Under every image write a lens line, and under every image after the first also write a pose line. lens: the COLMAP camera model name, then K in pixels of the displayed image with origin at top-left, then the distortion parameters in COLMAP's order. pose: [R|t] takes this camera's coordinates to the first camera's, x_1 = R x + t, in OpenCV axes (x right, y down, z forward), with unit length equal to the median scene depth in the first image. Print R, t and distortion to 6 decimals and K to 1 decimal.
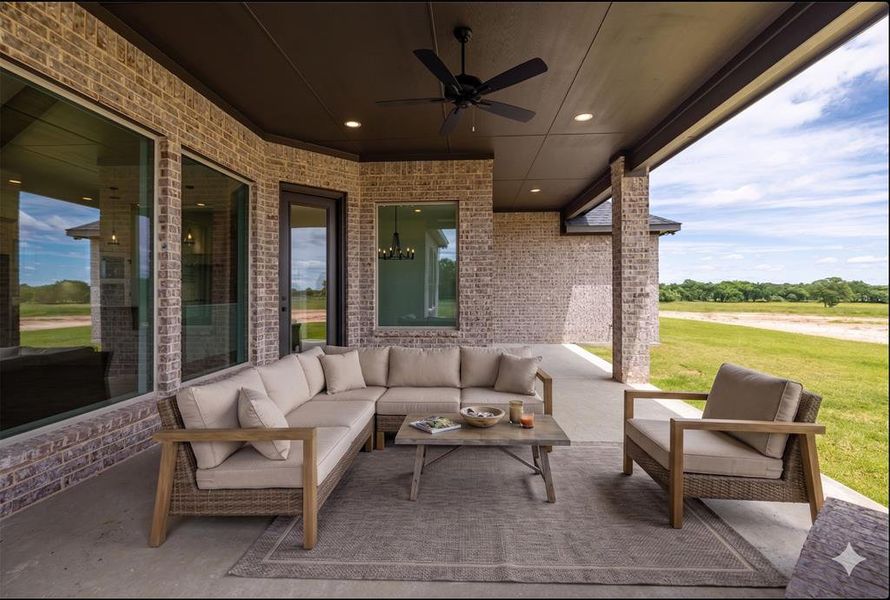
lens RADIAL K [[396.0, 0, 447.7], [0, 396.0, 291.1], [0, 0, 1]] dist [0.003549, 0.000114]
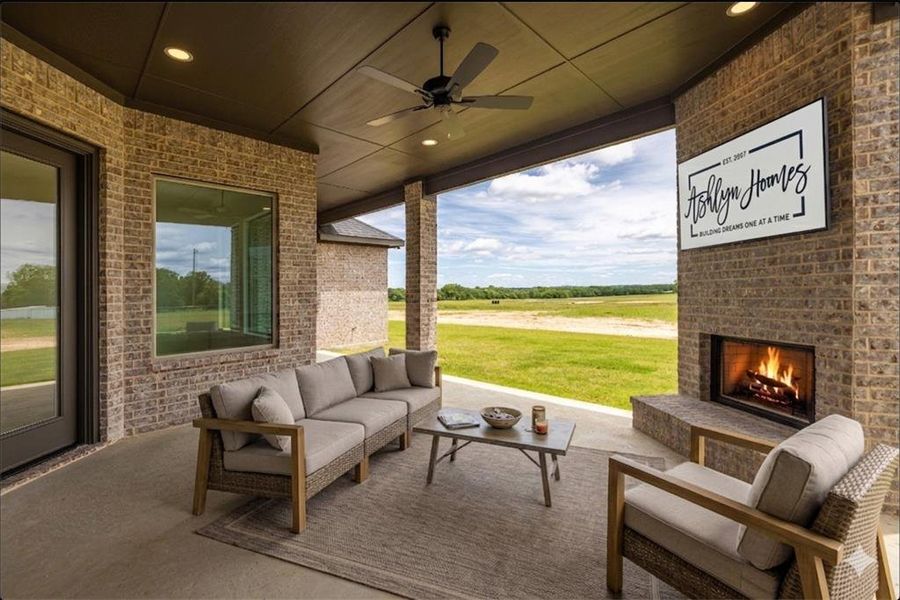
lens RADIAL K [[378.0, 0, 440.2], [0, 378.0, 293.2], [0, 0, 1]] dist [0.002717, -0.000398]
pose [[0.670256, -0.016281, 0.741951, -0.341002], [0.021186, 0.999772, 0.002799, -0.011866], [-0.741827, 0.013843, 0.670448, 0.208763]]
